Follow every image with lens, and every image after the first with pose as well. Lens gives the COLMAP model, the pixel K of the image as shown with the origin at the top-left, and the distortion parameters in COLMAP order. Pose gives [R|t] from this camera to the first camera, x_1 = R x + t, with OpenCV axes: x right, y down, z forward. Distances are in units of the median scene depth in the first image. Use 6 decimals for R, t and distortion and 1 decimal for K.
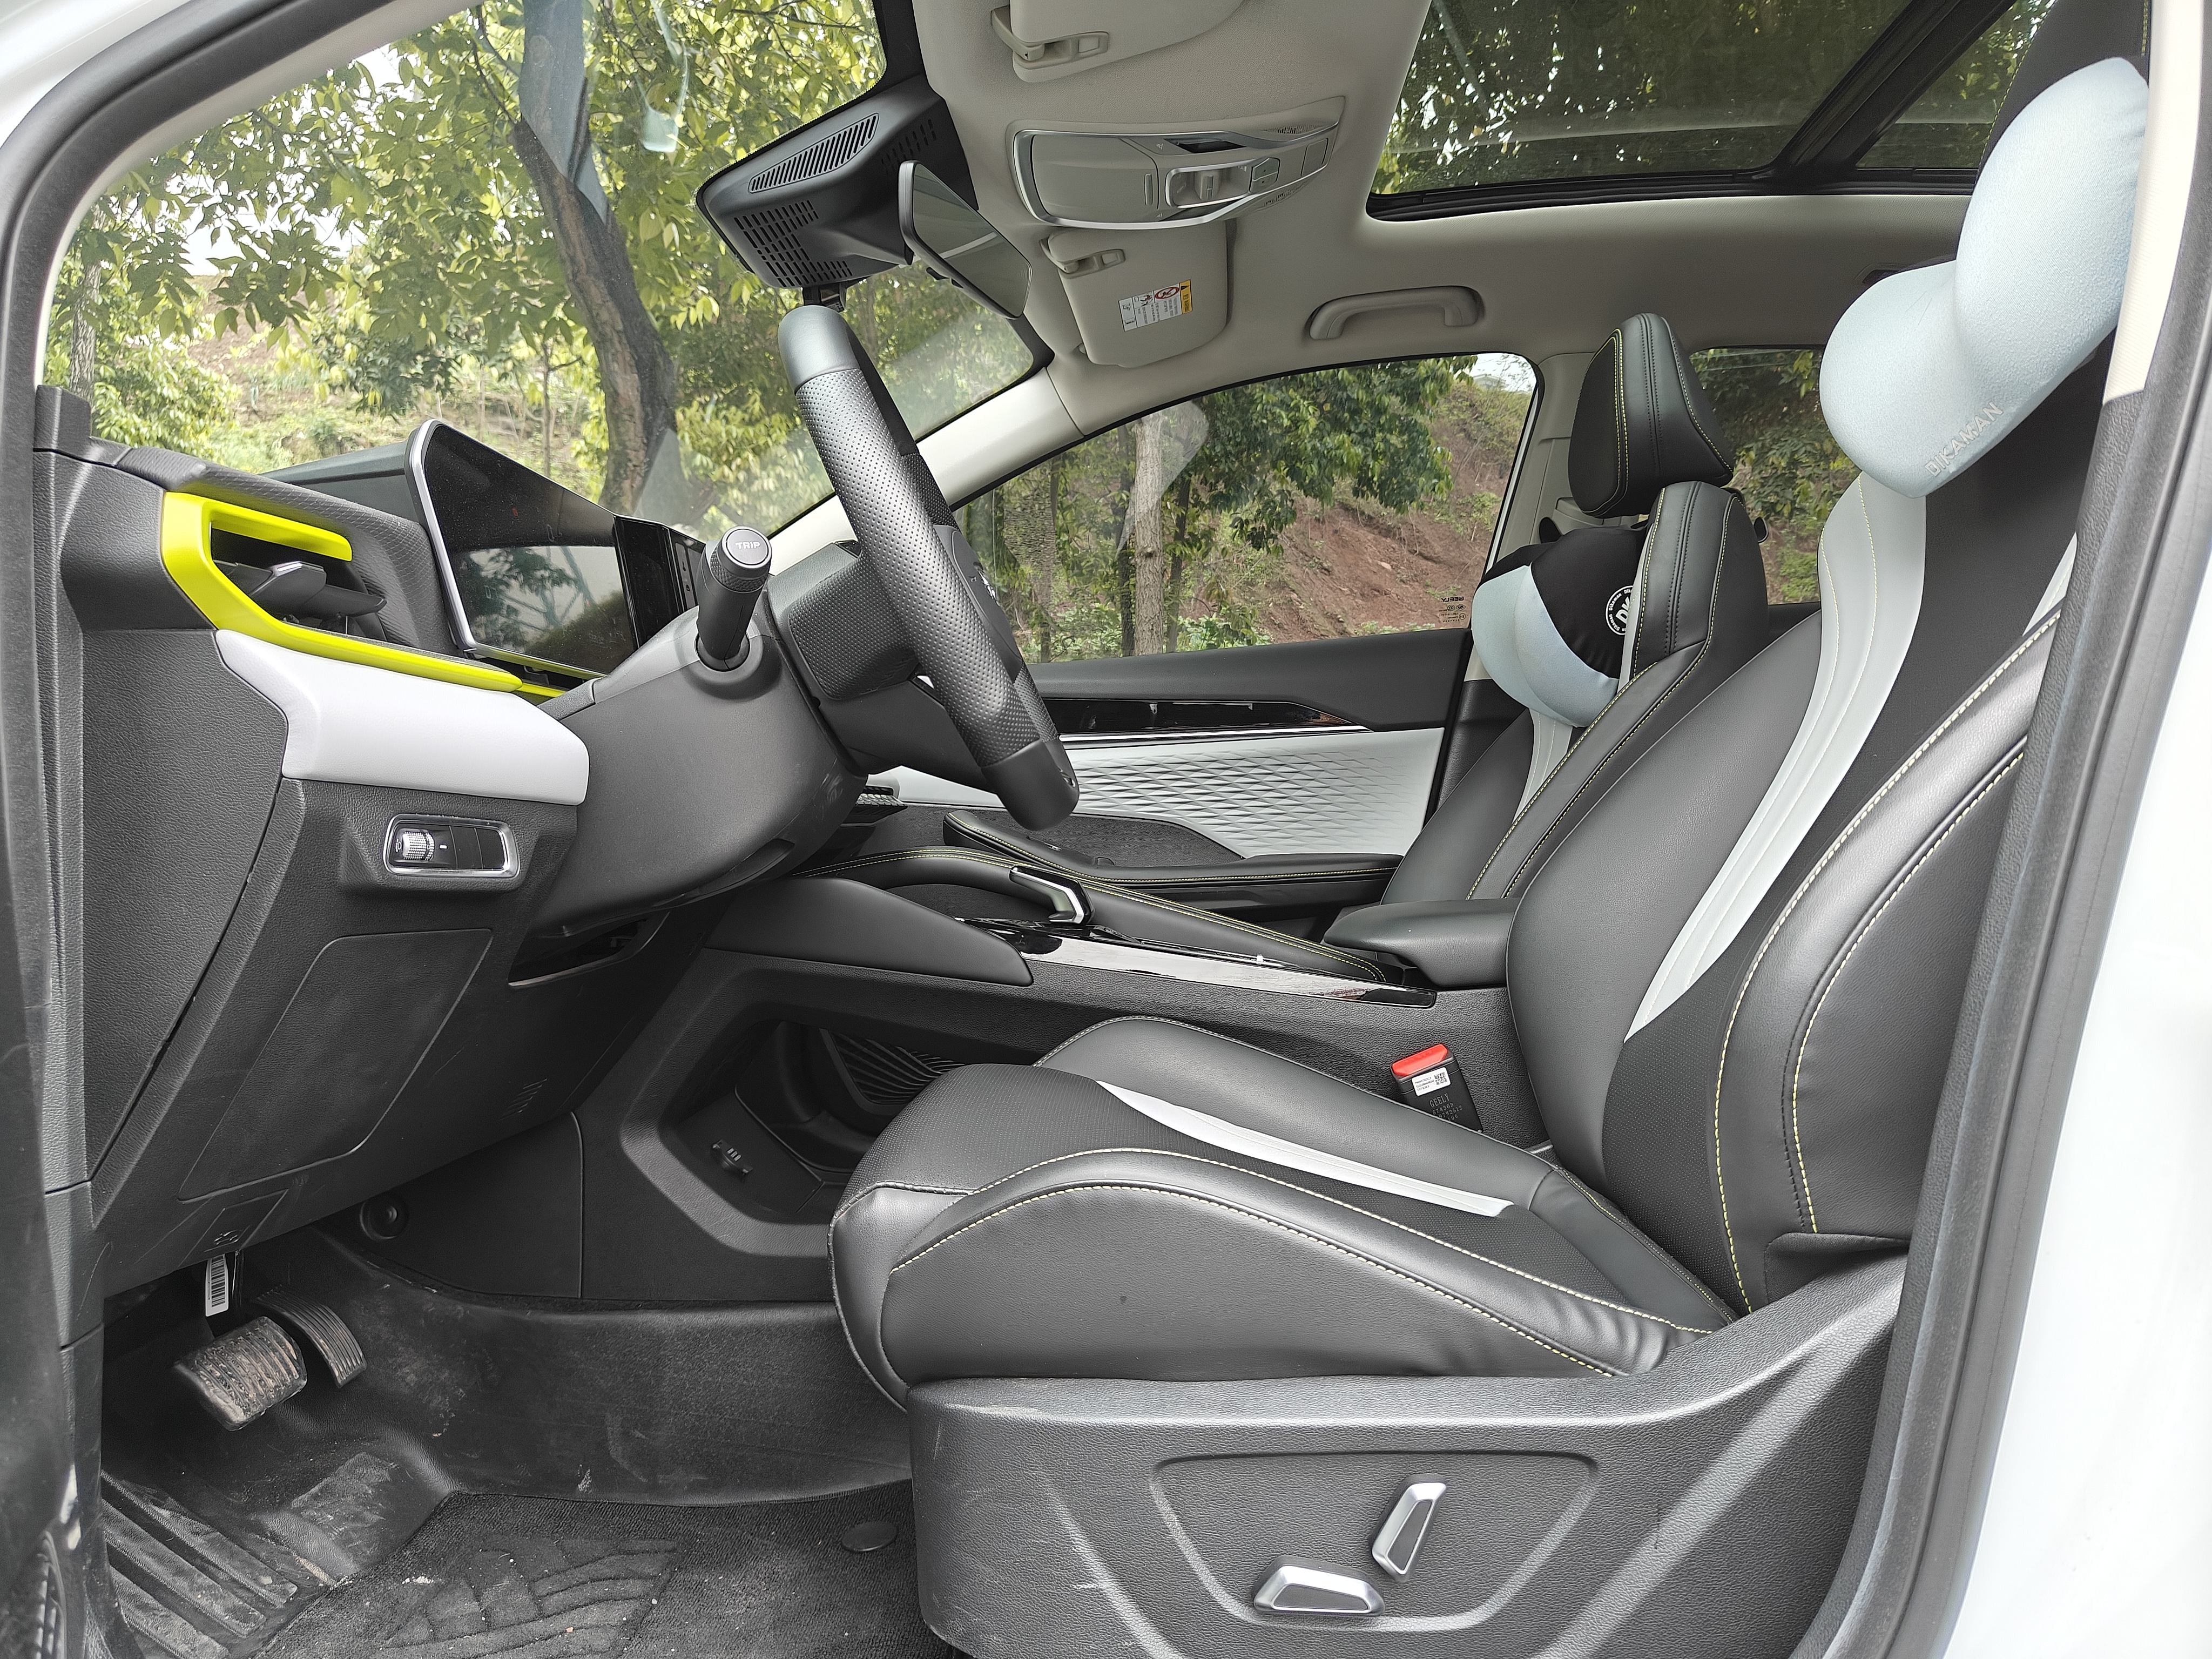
lens RADIAL K [[1566.8, 0, 1106.0], [0, 1566.8, 829.5], [0, 0, 1]] dist [0.011127, -0.005999]
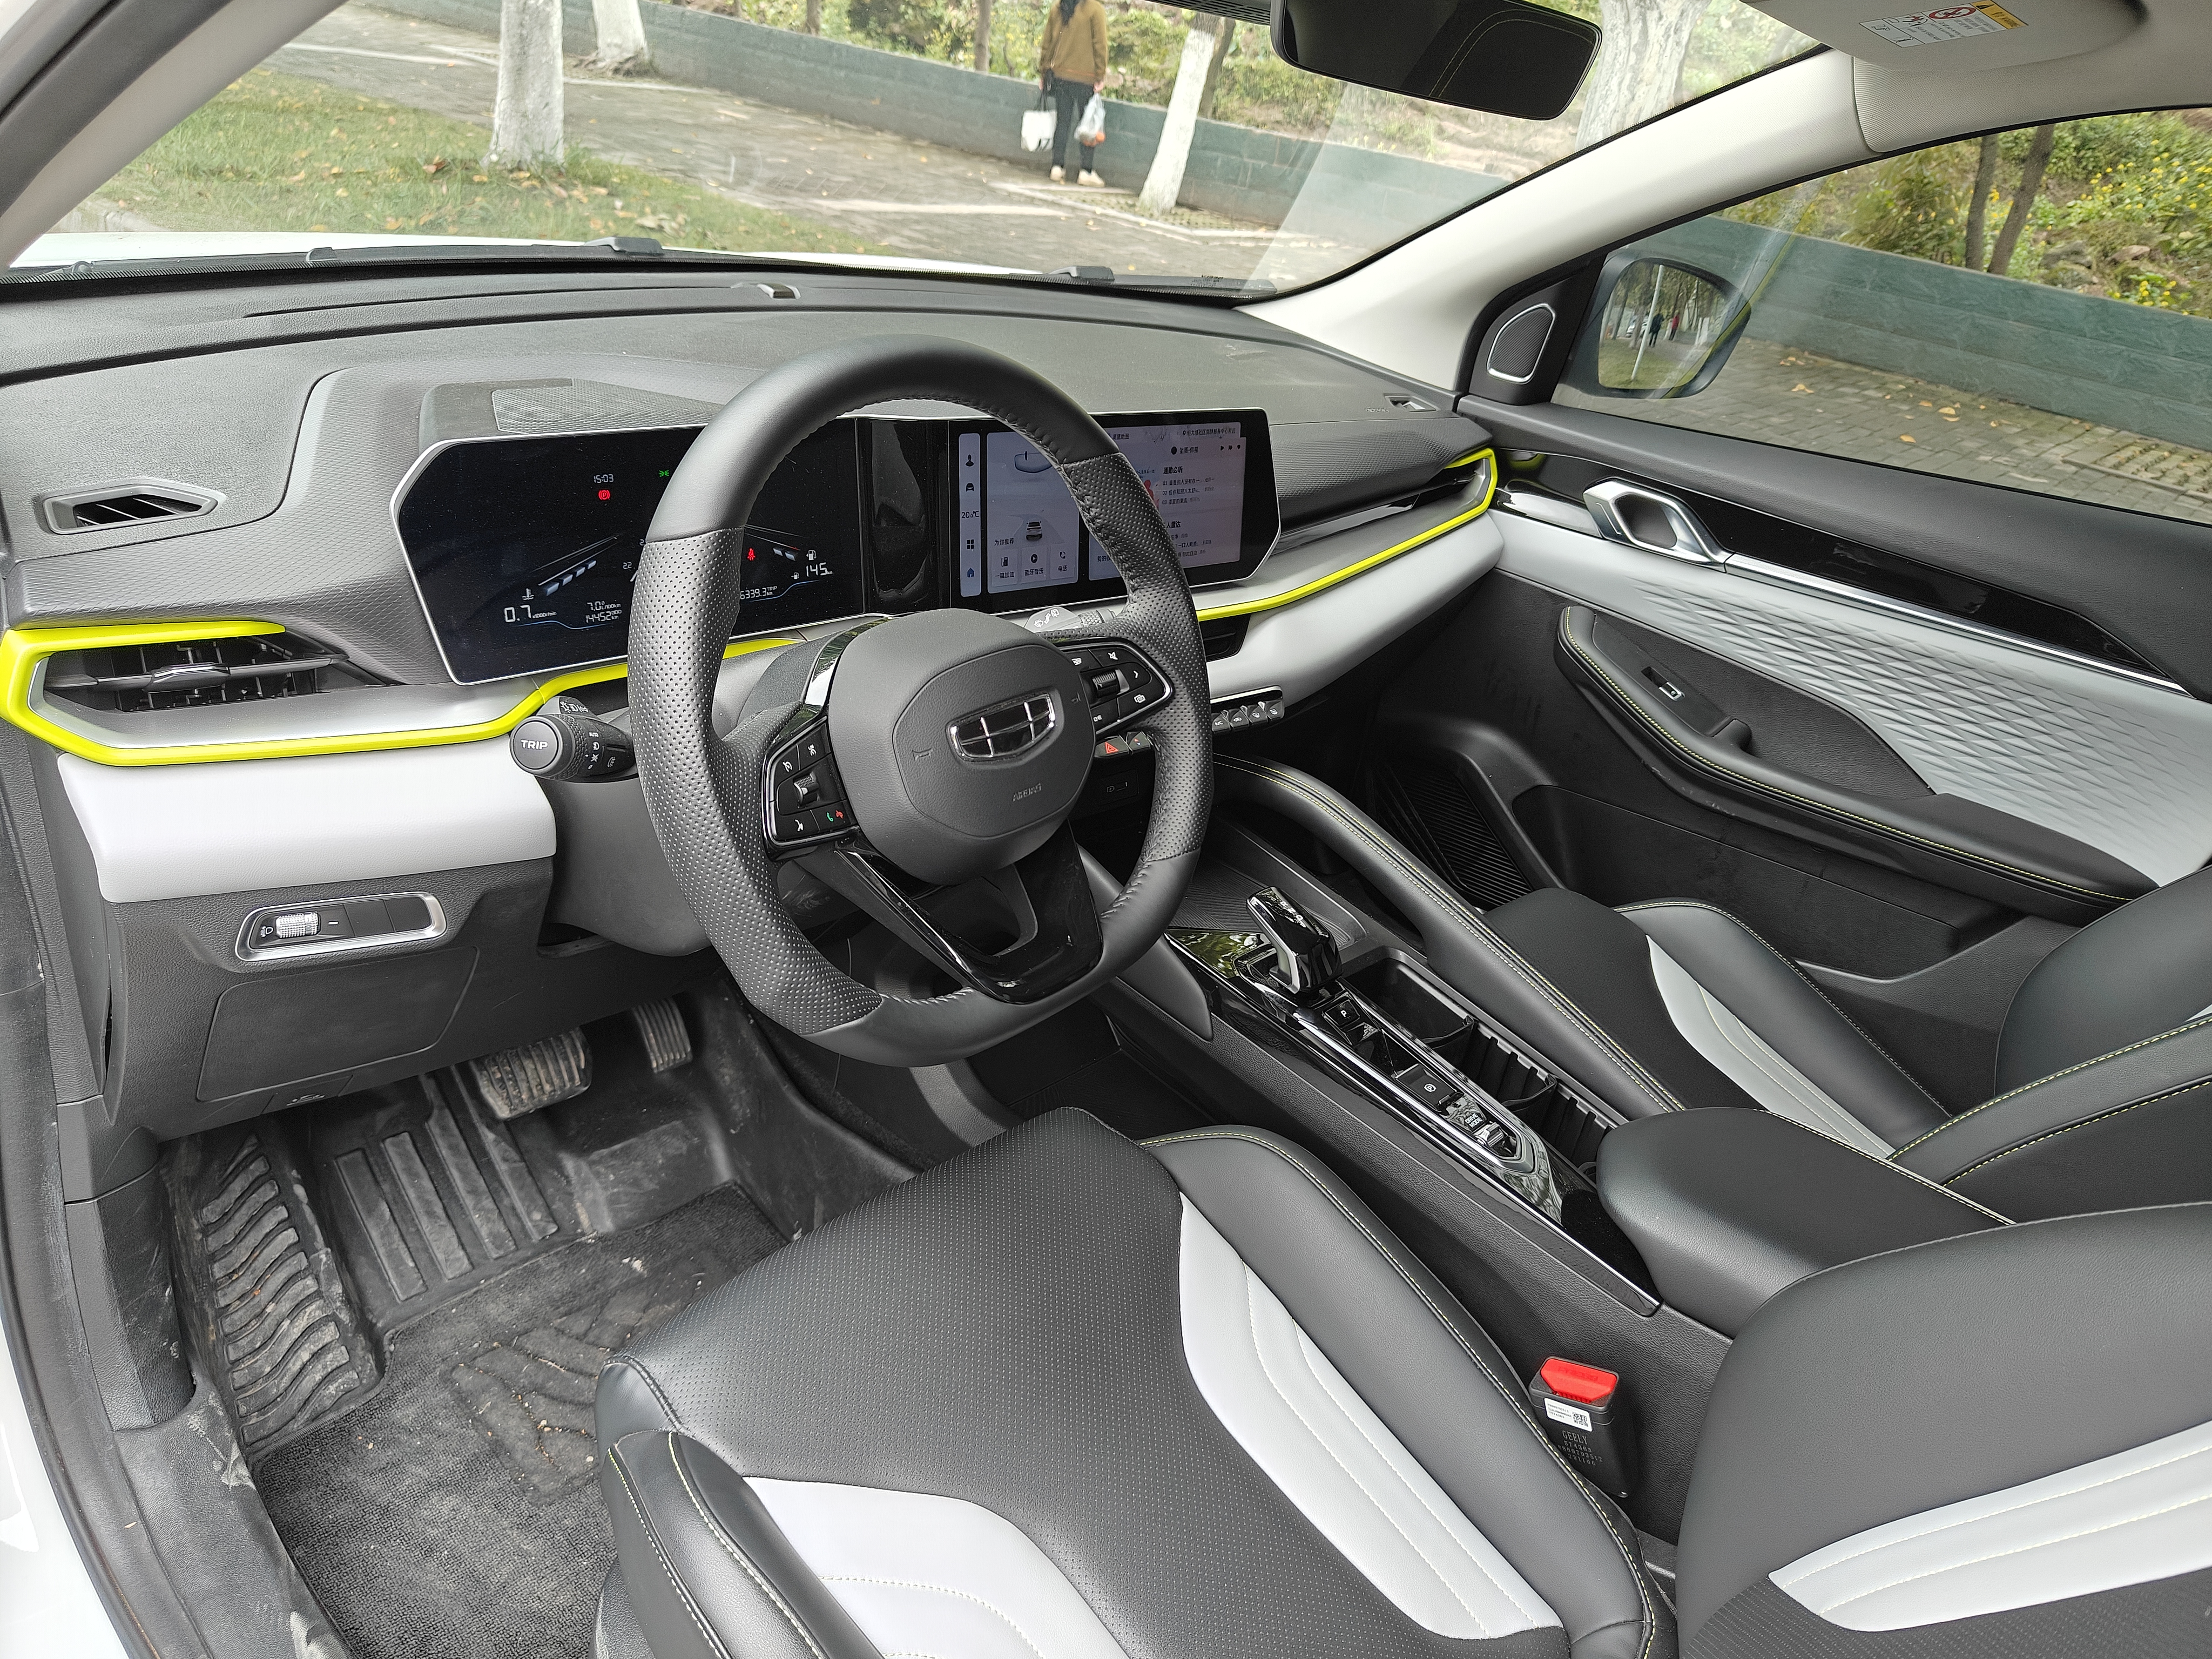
lens RADIAL K [[1592.6, 0, 1136.8], [0, 1592.6, 801.8], [0, 0, 1]] dist [0.001038, -0.001038]
pose [[0.752491, 0.387950, -0.532214, 0.402801], [-0.153682, 0.889219, 0.430896, -0.465738], [0.640421, -0.242454, 0.728750, 0.445535]]
